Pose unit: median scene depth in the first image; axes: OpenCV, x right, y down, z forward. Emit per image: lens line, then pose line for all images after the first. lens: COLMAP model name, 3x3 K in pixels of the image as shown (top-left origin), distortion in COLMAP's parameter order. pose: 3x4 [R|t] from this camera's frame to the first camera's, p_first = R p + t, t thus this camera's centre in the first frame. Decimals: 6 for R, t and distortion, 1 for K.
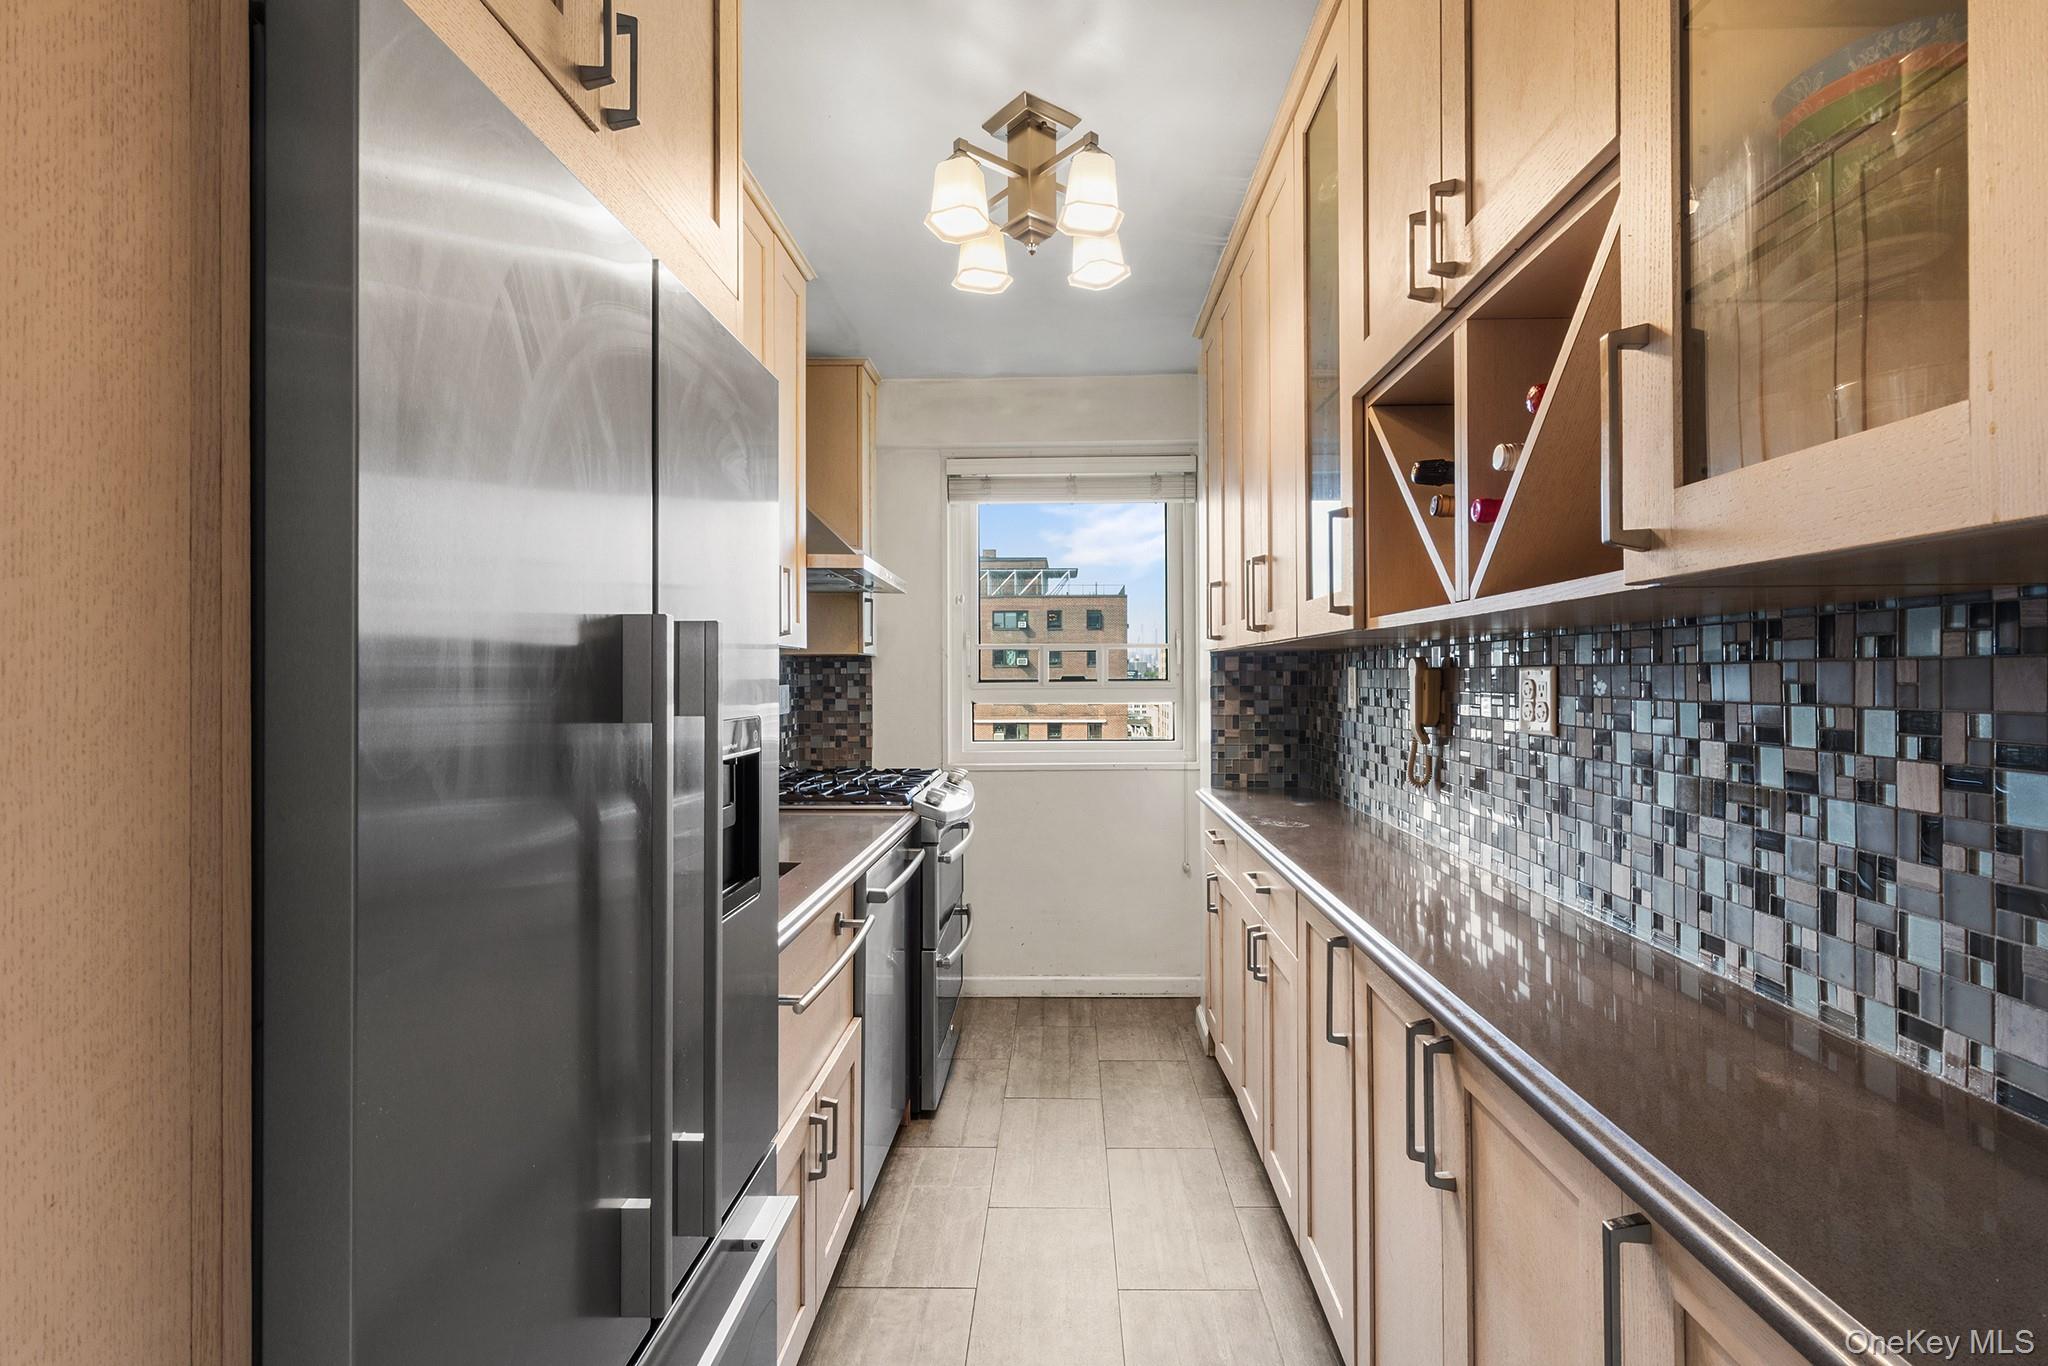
lens RADIAL K [[986.2, 0, 1027.7], [0, 986.2, 674.9], [0, 0, 1]] dist [0.003767, -0.000914]
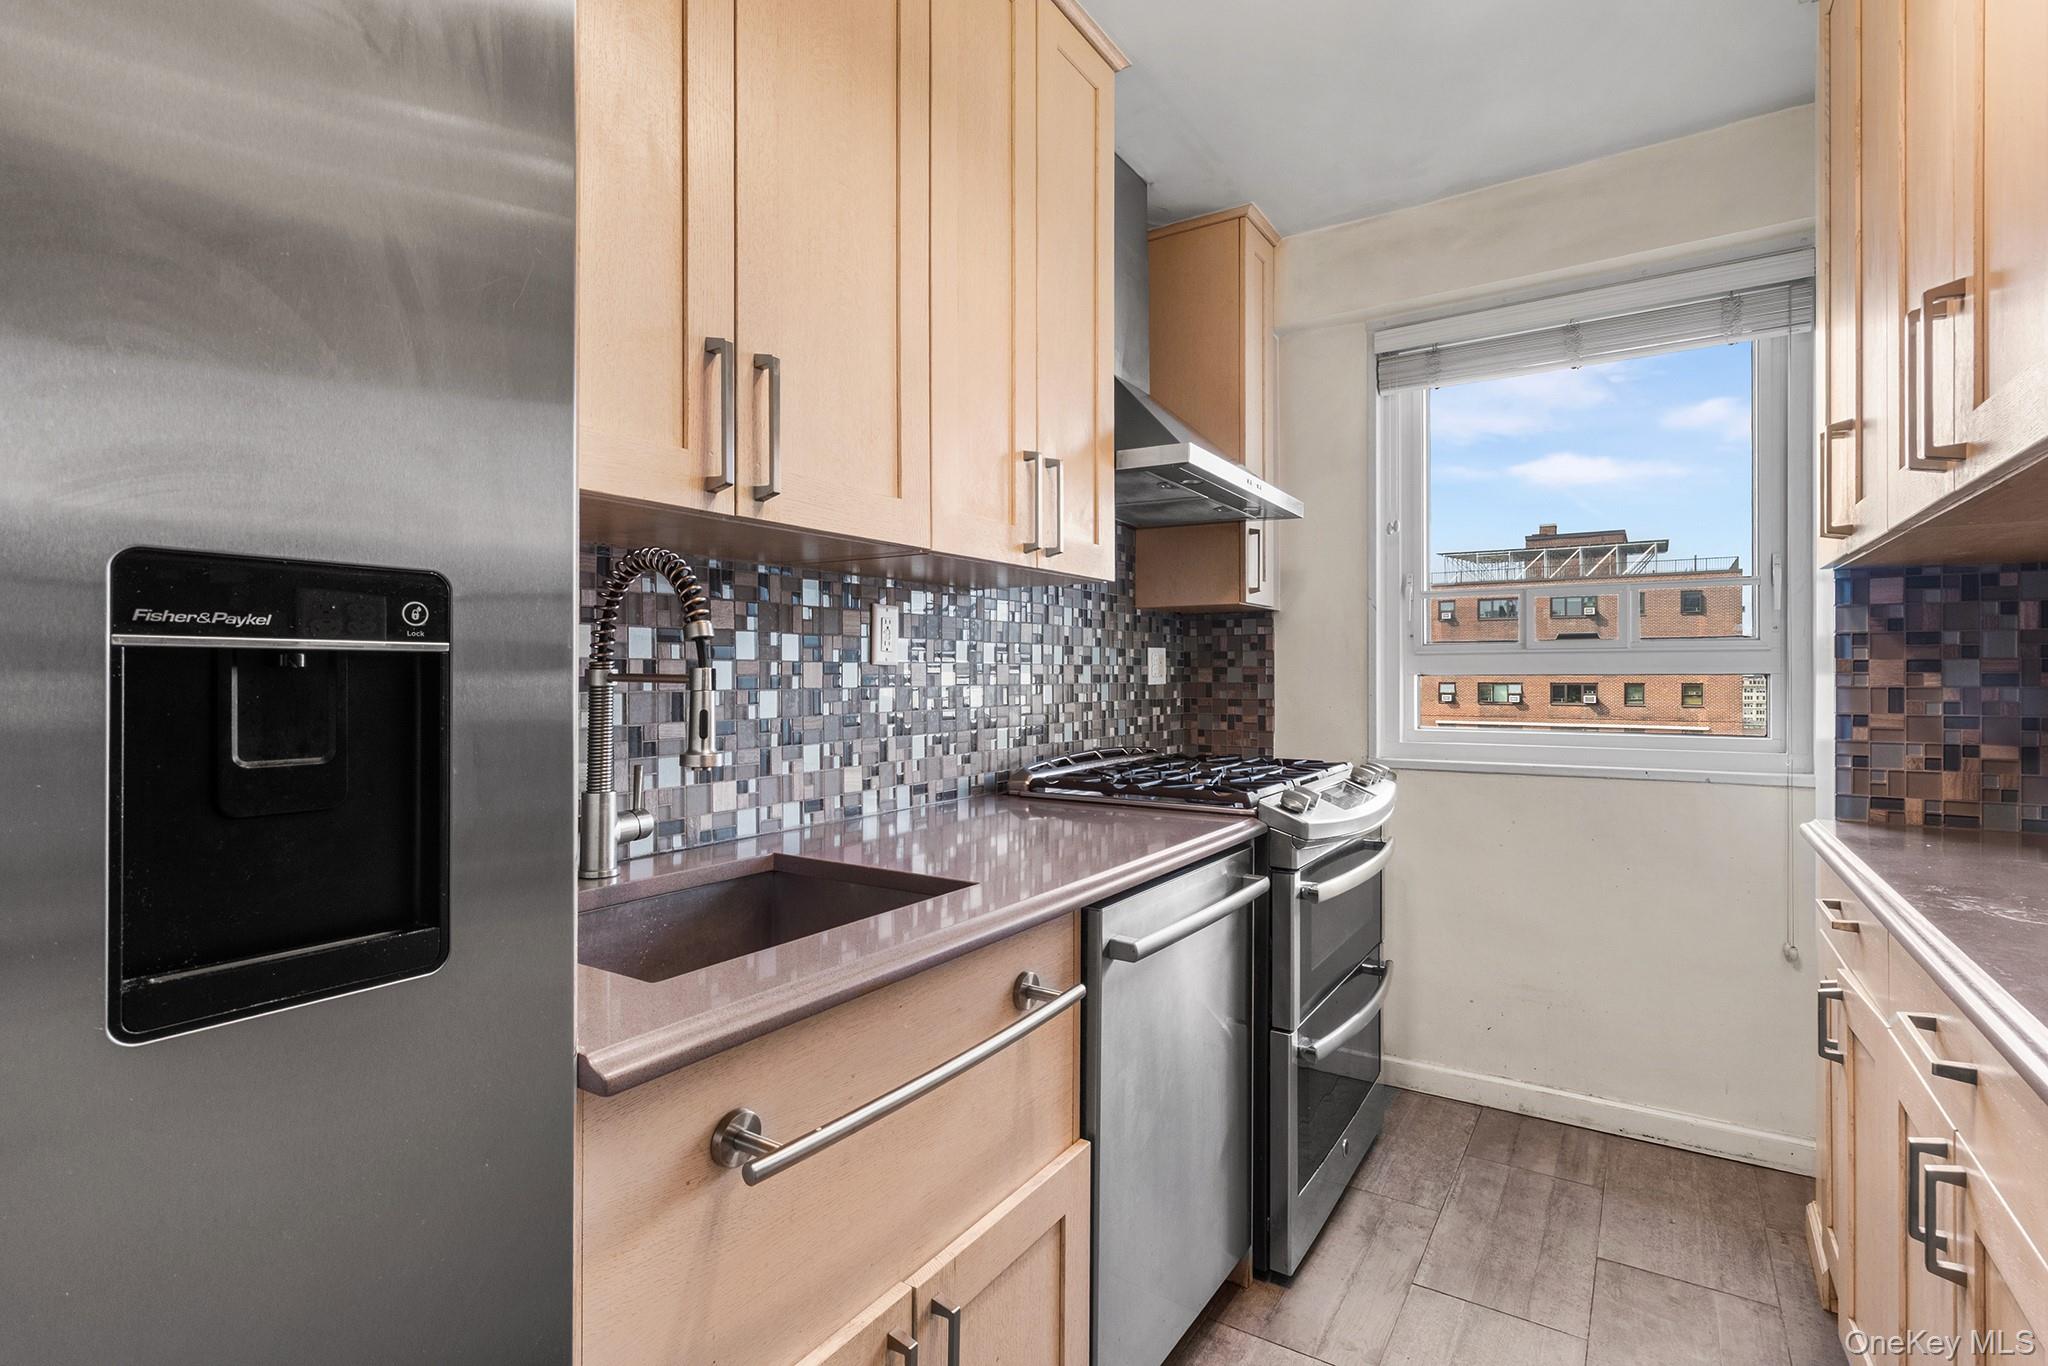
lens RADIAL K [[986.2, 0, 1028.1], [0, 986.2, 670.0], [0, 0, 1]] dist [0.003767, -0.000914]
pose [[0.862744, 0.004383, -0.505621, 0.074191], [-0.005867, 0.999982, -0.001342, 0.033628], [0.505606, 0.004124, 0.862755, 0.293870]]
